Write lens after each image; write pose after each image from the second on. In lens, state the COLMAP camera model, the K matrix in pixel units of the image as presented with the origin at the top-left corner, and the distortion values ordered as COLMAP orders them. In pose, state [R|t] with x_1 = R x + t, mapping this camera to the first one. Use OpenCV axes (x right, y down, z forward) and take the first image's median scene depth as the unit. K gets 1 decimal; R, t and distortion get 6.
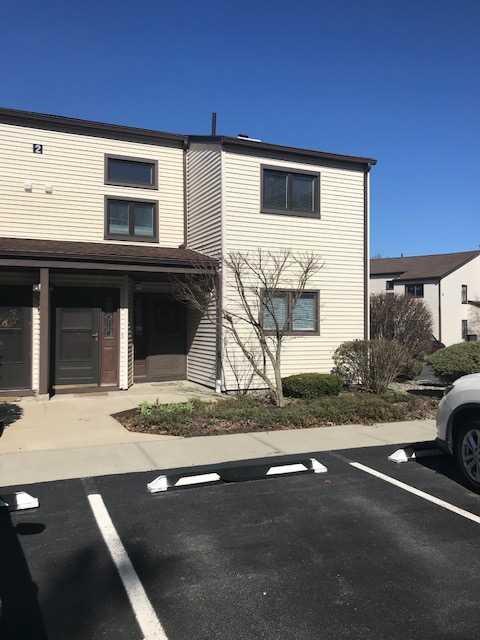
lens RADIAL K [[522.5, 0, 240.0], [0, 522.5, 320.0], [0, 0, 1]] dist [-0.013527, -0.004385]
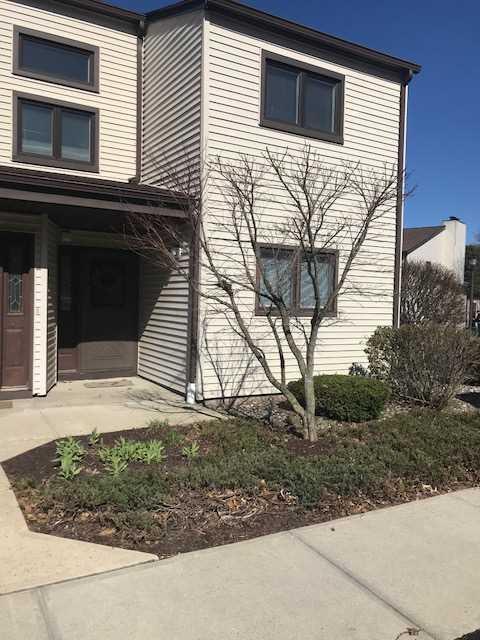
lens RADIAL K [[522.5, 0, 240.0], [0, 522.5, 320.0], [0, 0, 1]] dist [-0.013527, -0.004385]
pose [[0.993045, 0.019078, 0.116179, -0.053387], [-0.024587, 0.998631, 0.046175, 0.005692], [-0.115139, -0.048710, 0.992154, 0.330649]]
